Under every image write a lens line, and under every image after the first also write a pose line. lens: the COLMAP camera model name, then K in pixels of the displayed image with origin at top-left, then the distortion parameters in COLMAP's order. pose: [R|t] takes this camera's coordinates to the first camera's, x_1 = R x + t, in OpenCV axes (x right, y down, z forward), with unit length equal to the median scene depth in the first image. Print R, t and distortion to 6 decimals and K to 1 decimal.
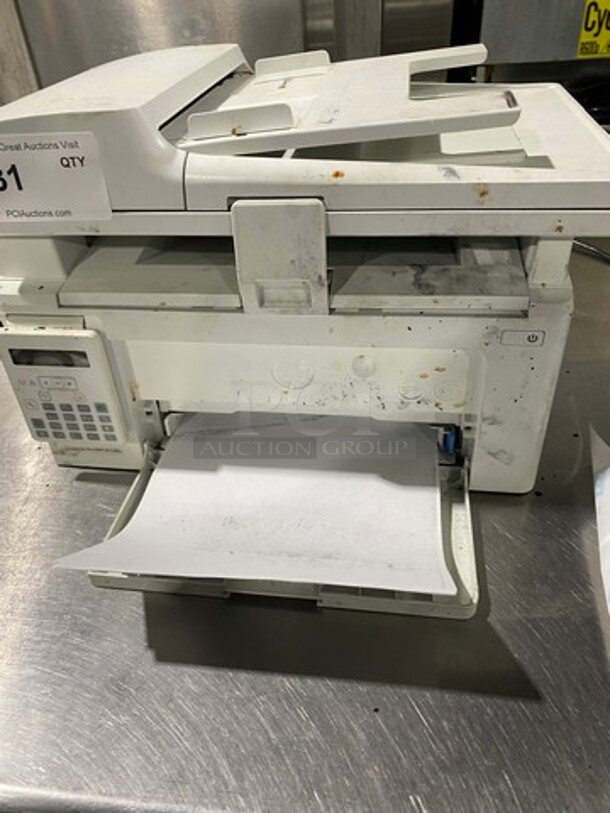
lens RADIAL K [[640.2, 0, 305.0], [0, 640.2, 406.5], [0, 0, 1]] dist [0.018100, 0.001651]
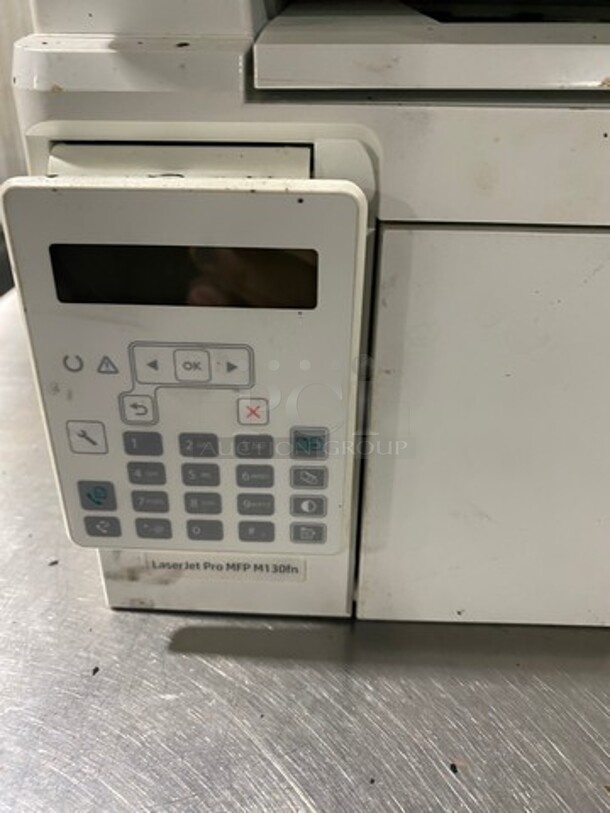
lens RADIAL K [[676.6, 0, 305.0], [0, 676.6, 406.5], [0, 0, 1]] dist [-0.004796, -0.002600]
pose [[0.992266, 0.003483, 0.124078, -0.390248], [0.012681, 0.991532, -0.129243, 0.030518], [-0.123477, 0.129816, 0.983820, 0.695088]]
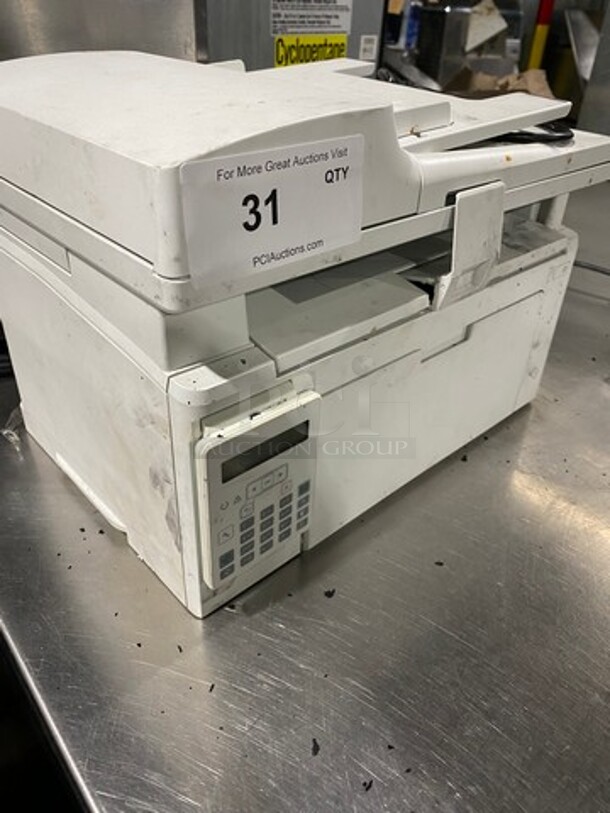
lens RADIAL K [[612.6, 0, 305.0], [0, 612.6, 406.5], [0, 0, 1]] dist [0.004019, -0.000063]
pose [[0.615212, -0.365787, 0.698366, -0.868322], [0.403015, 0.907269, 0.120178, -0.194047], [-0.677565, 0.207517, 0.705580, 0.470960]]
